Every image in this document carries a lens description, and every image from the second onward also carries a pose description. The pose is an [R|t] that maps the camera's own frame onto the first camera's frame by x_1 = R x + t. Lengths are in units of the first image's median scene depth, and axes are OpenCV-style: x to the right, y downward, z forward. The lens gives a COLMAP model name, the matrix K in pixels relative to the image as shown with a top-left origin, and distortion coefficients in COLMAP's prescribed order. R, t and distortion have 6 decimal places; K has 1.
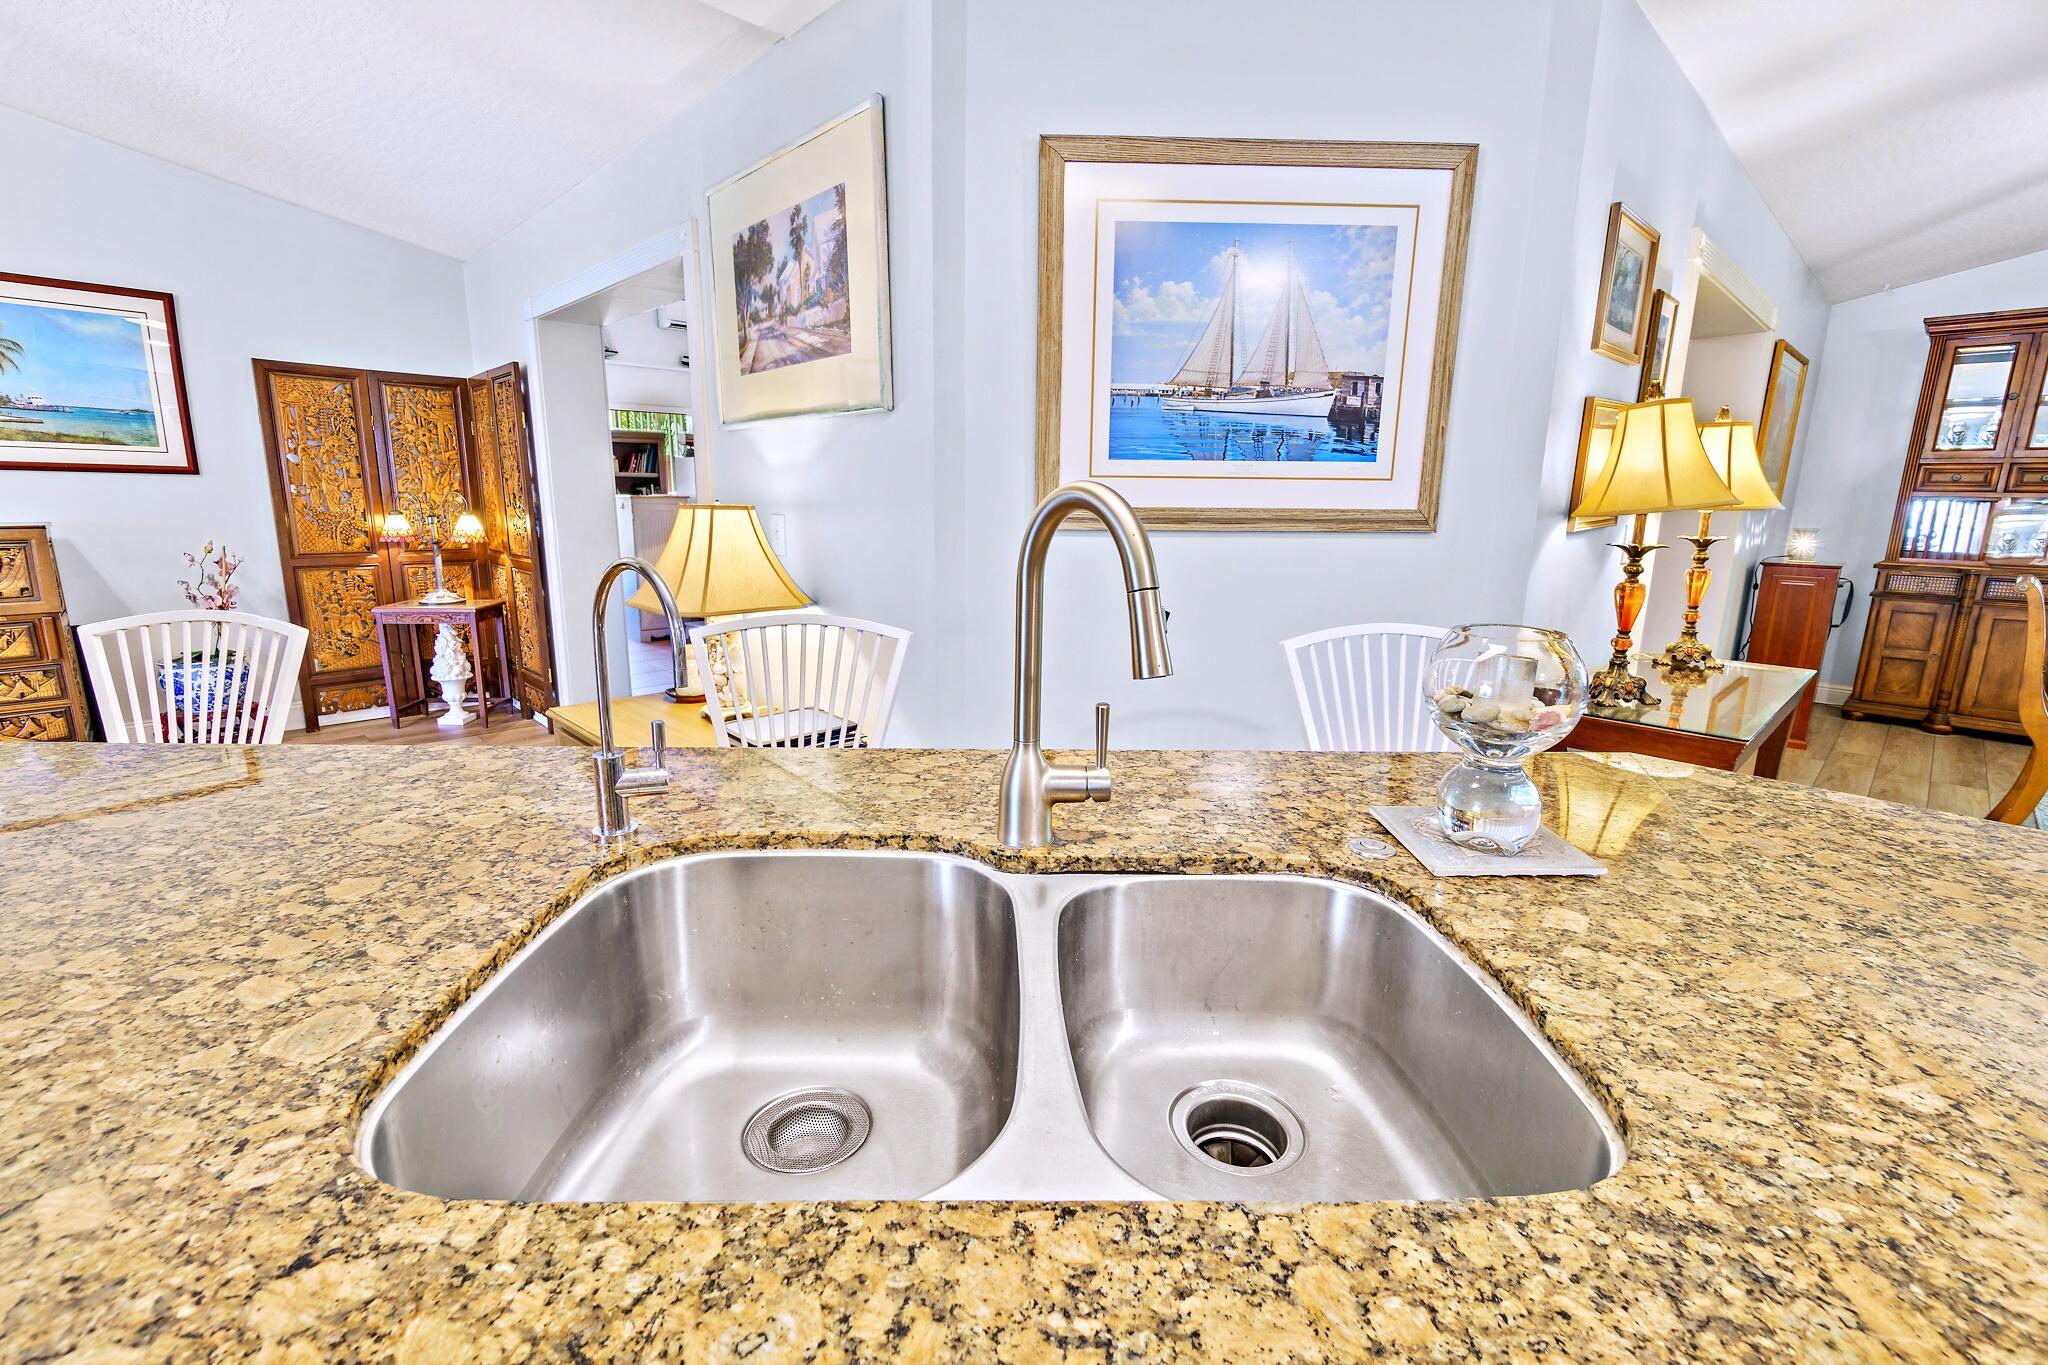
lens RADIAL K [[913.4, 0, 1012.5], [0, 913.4, 680.1], [0, 0, 1]] dist [-0.002843, 0.000279]
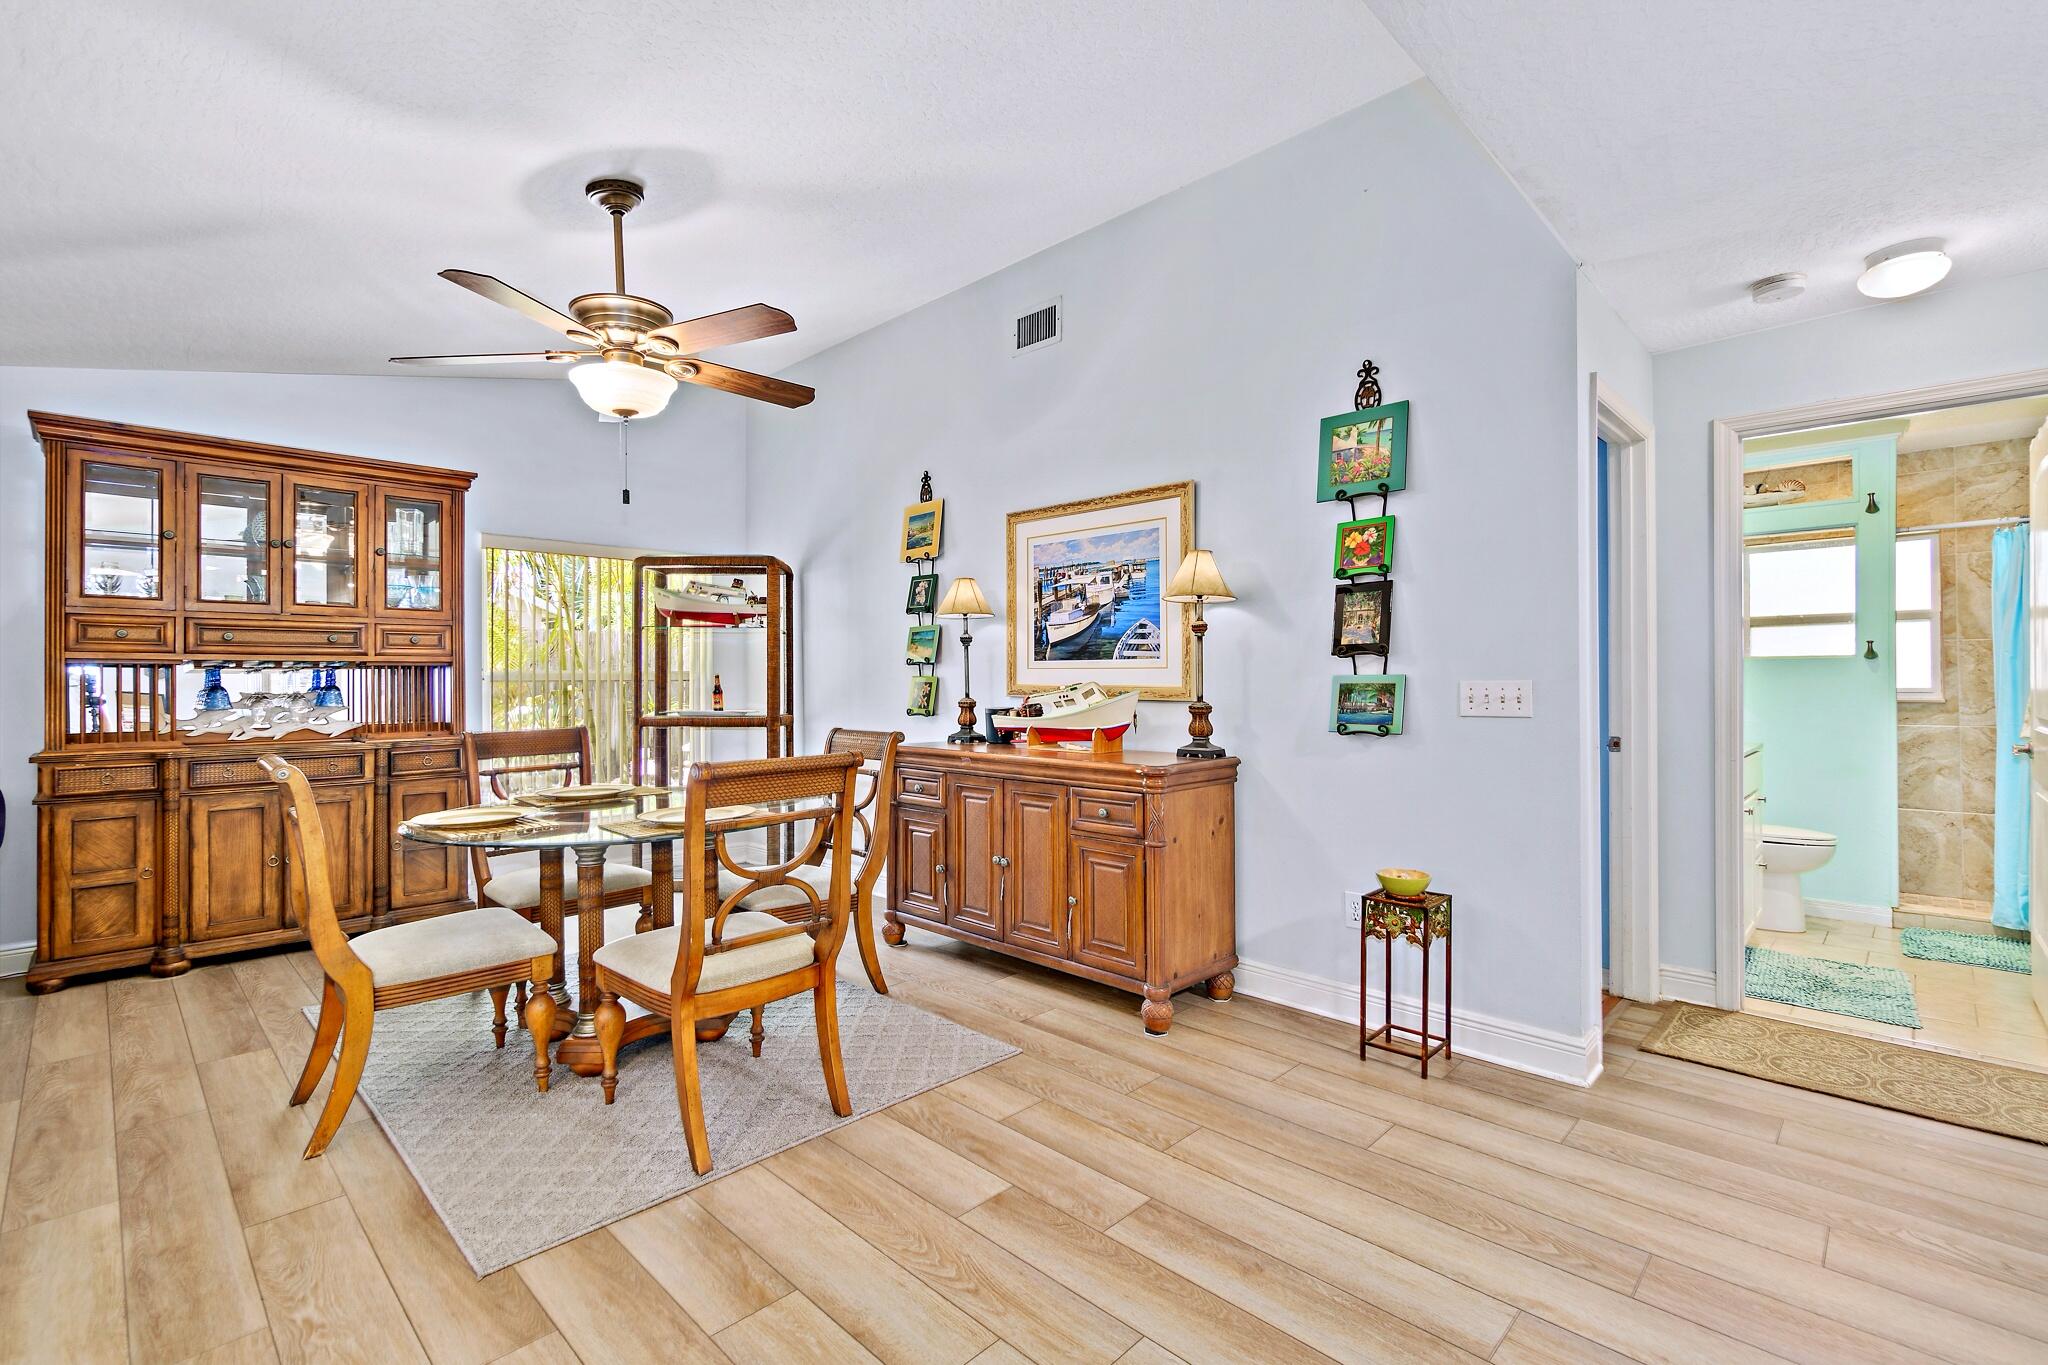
lens RADIAL K [[913.4, 0, 1011.4], [0, 913.4, 678.3], [0, 0, 1]] dist [-0.002843, 0.000279]
pose [[-0.006245, -0.013587, 0.999888, 0.283106], [0.207803, 0.978062, 0.014588, -0.045732], [-0.978151, 0.207871, -0.003285, 0.294722]]
